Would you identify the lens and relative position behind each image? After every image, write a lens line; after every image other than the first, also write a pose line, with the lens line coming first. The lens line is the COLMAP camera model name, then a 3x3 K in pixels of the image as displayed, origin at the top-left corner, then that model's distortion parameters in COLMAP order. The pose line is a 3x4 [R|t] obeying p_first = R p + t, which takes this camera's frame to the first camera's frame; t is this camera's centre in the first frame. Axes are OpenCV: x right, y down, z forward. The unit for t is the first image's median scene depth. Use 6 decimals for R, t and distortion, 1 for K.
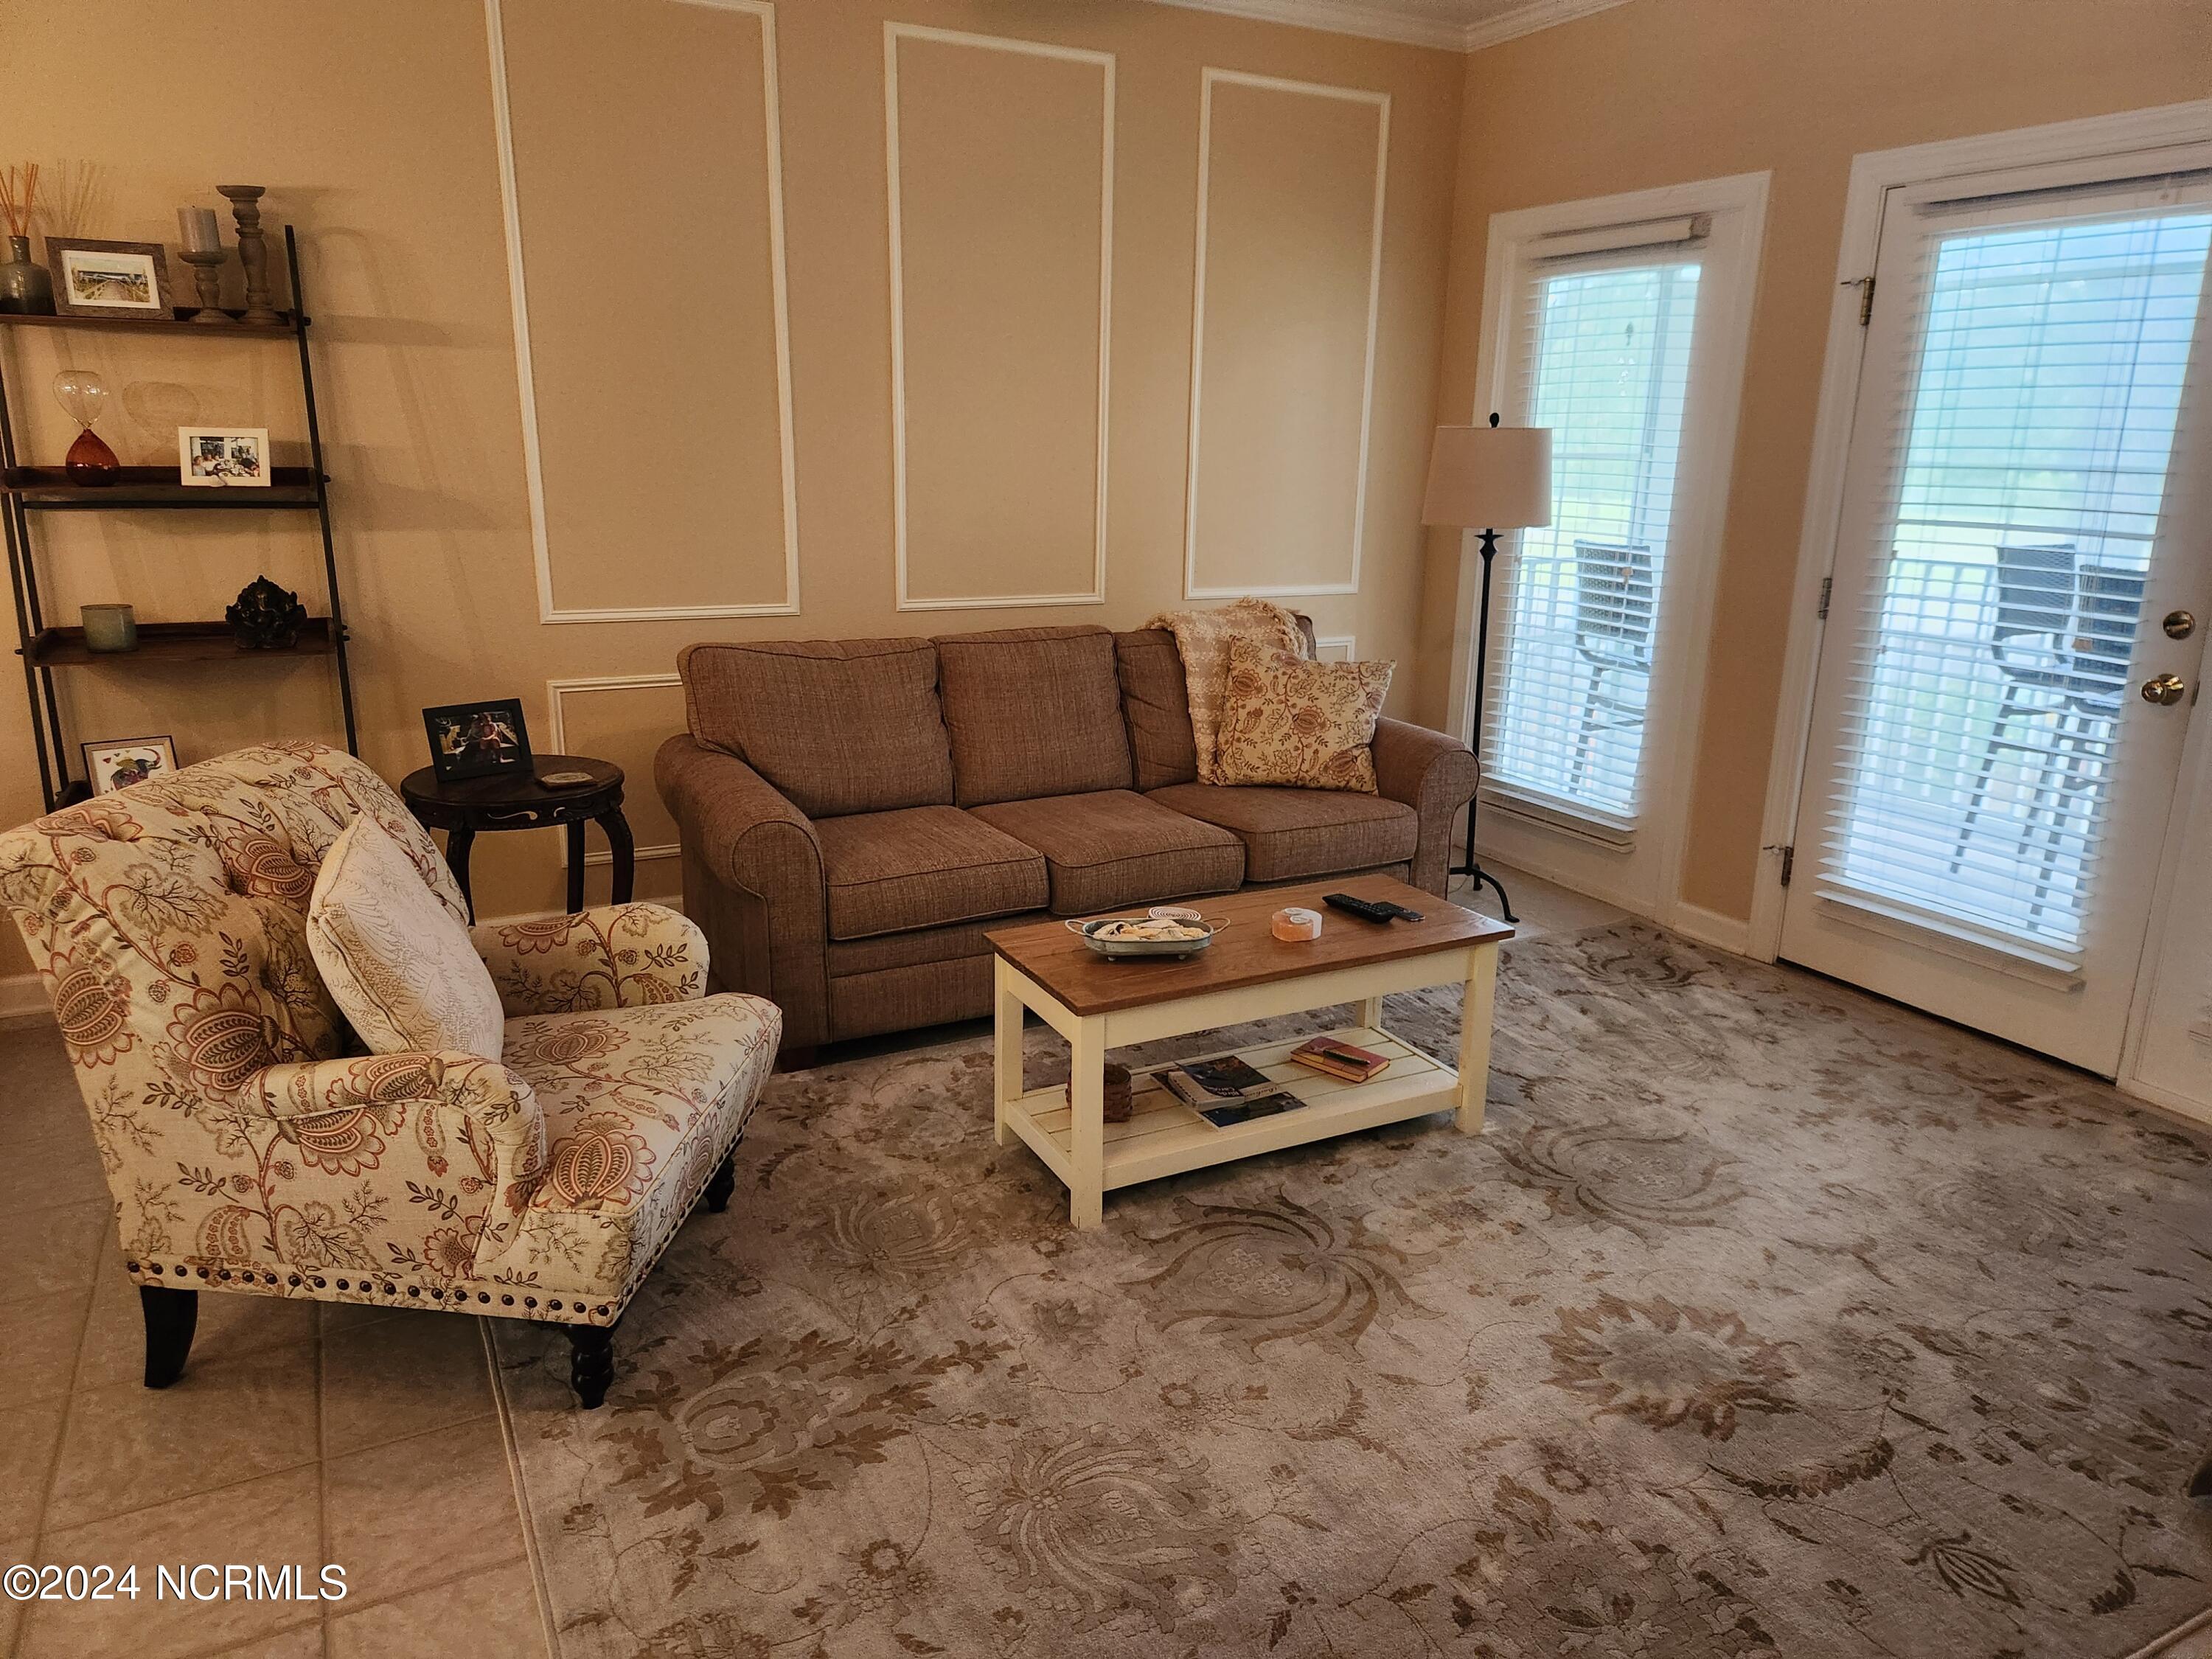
lens RADIAL K [[1499.5, 0, 1102.8], [0, 1499.5, 825.5], [0, 0, 1]] dist [0.046056, 0.001120]
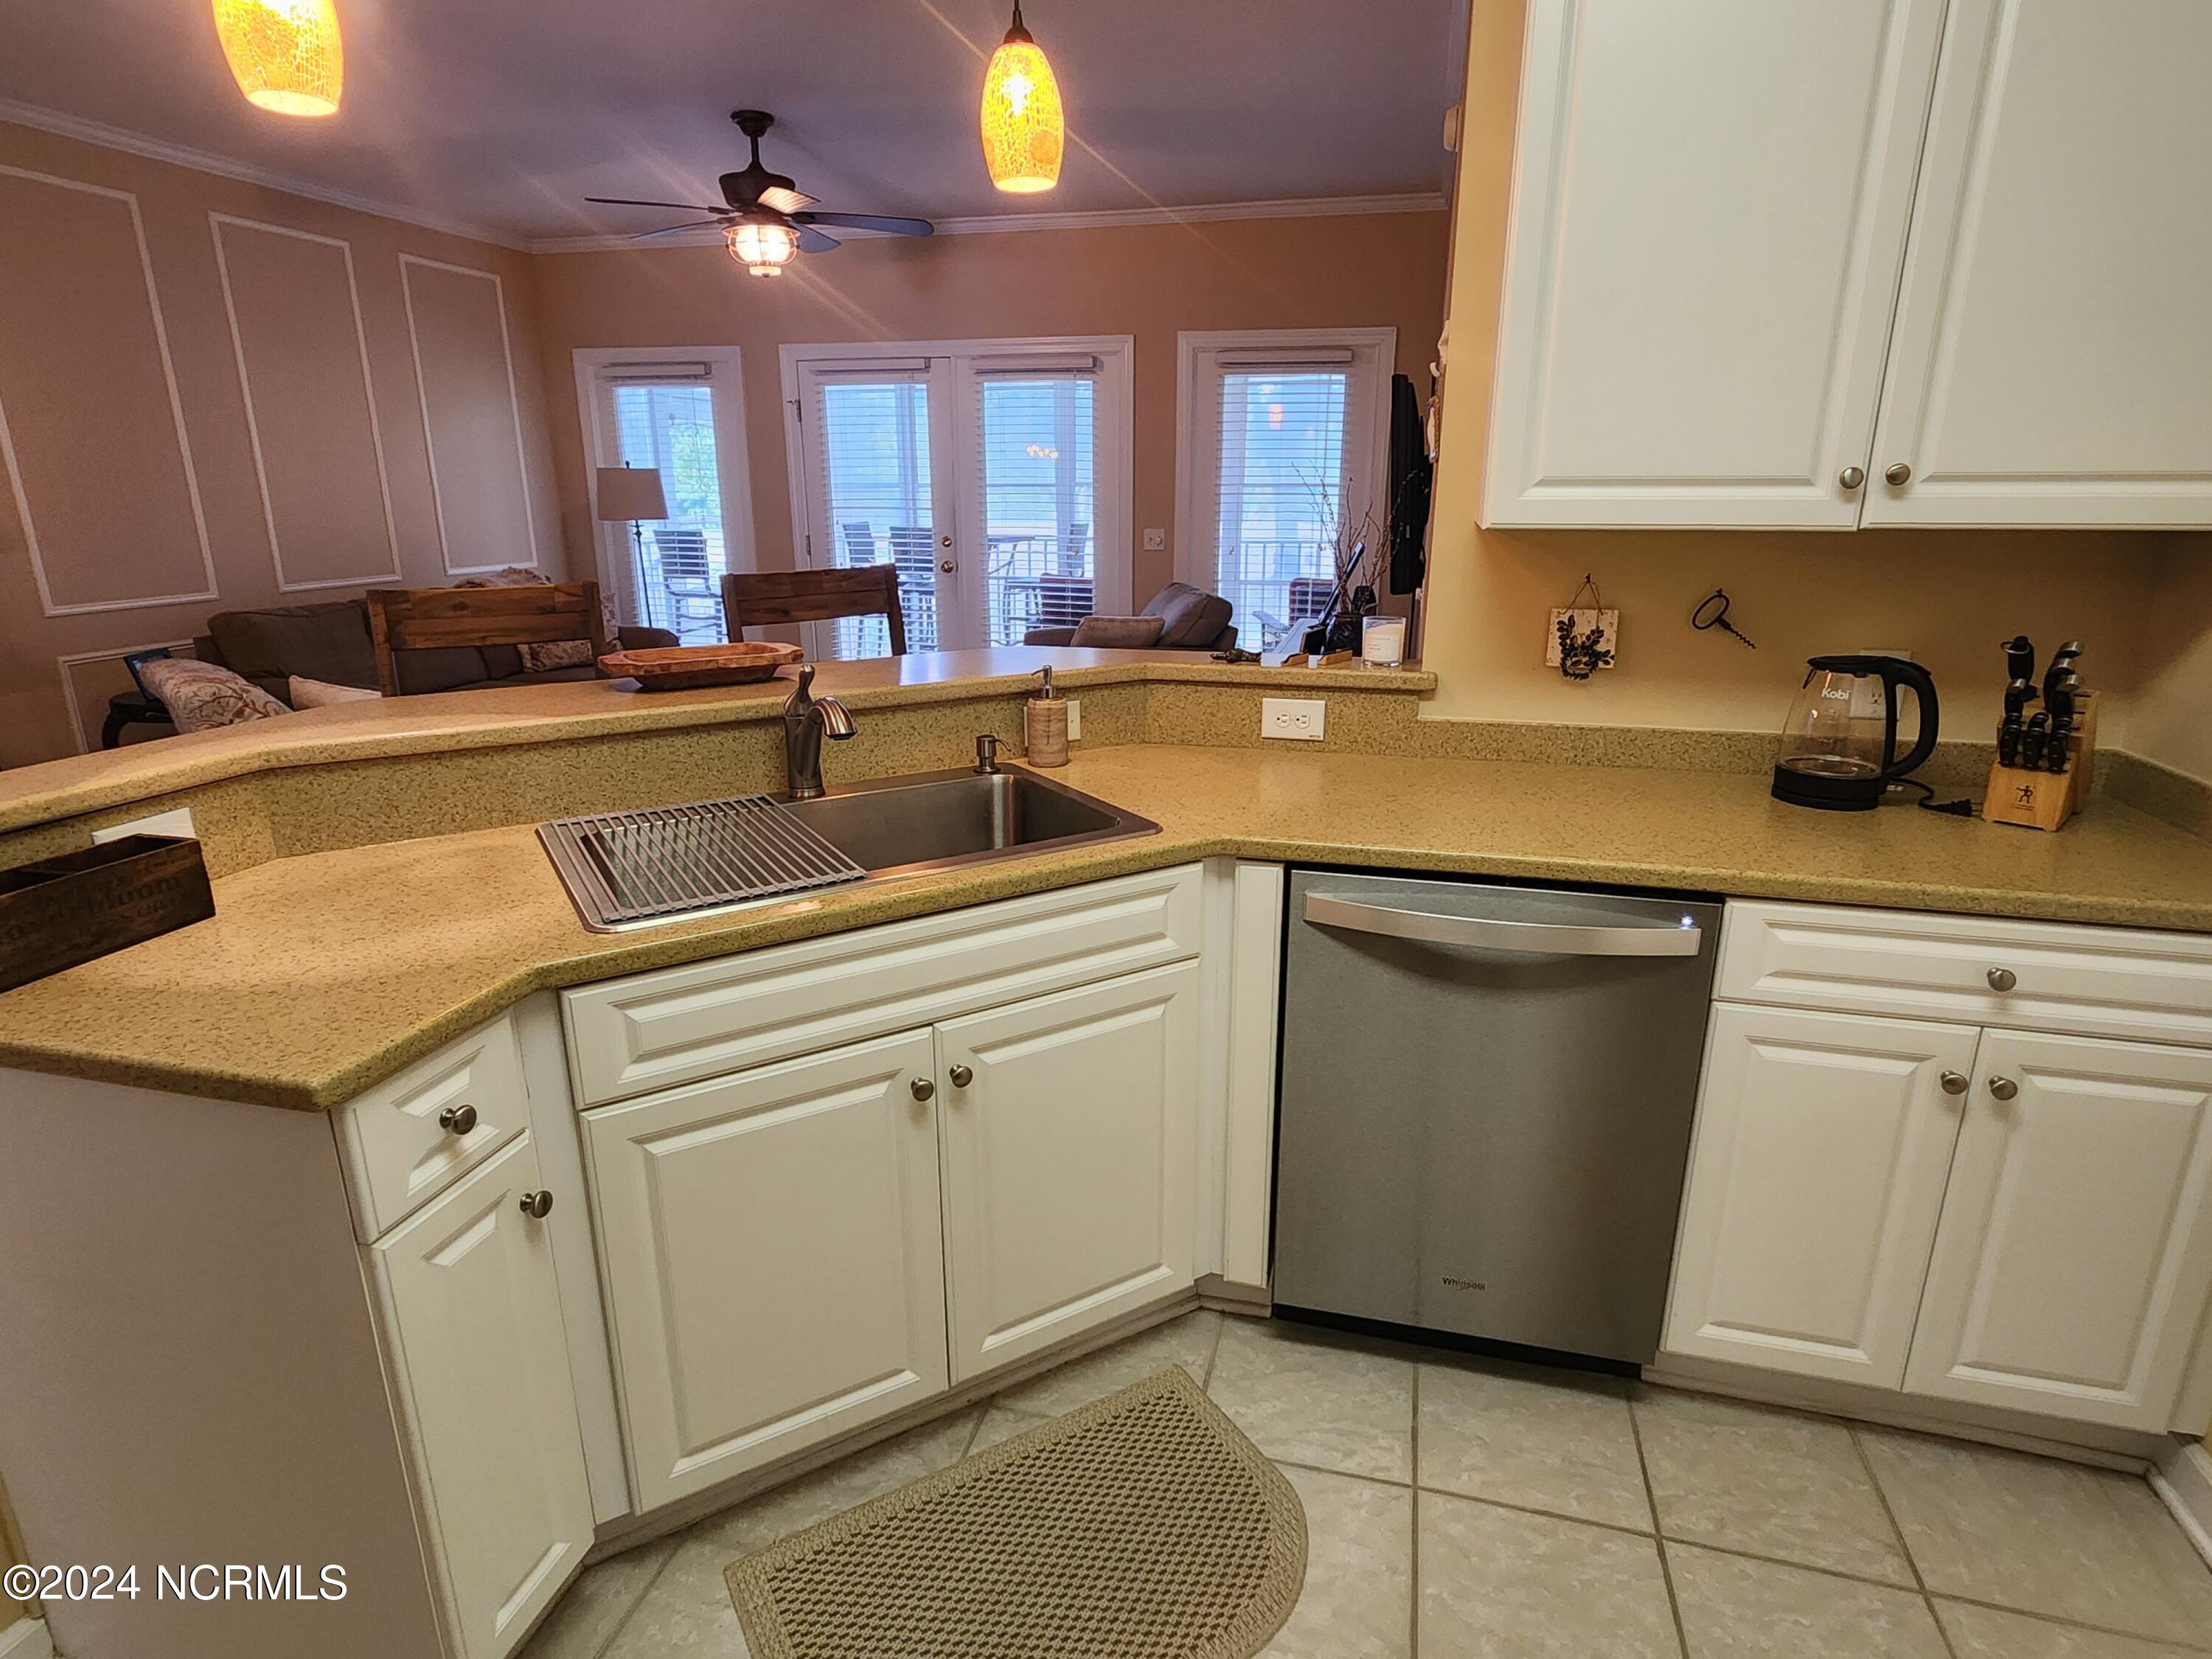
lens RADIAL K [[1197.1, 0, 1104.6], [0, 1197.1, 830.0], [0, 0, 1]] dist [0.001827, 0.000623]
pose [[0.667162, -0.228768, 0.708915, -0.508508], [0.202117, 0.971567, 0.123313, 0.112000], [-0.716968, 0.061014, 0.694430, -0.439148]]
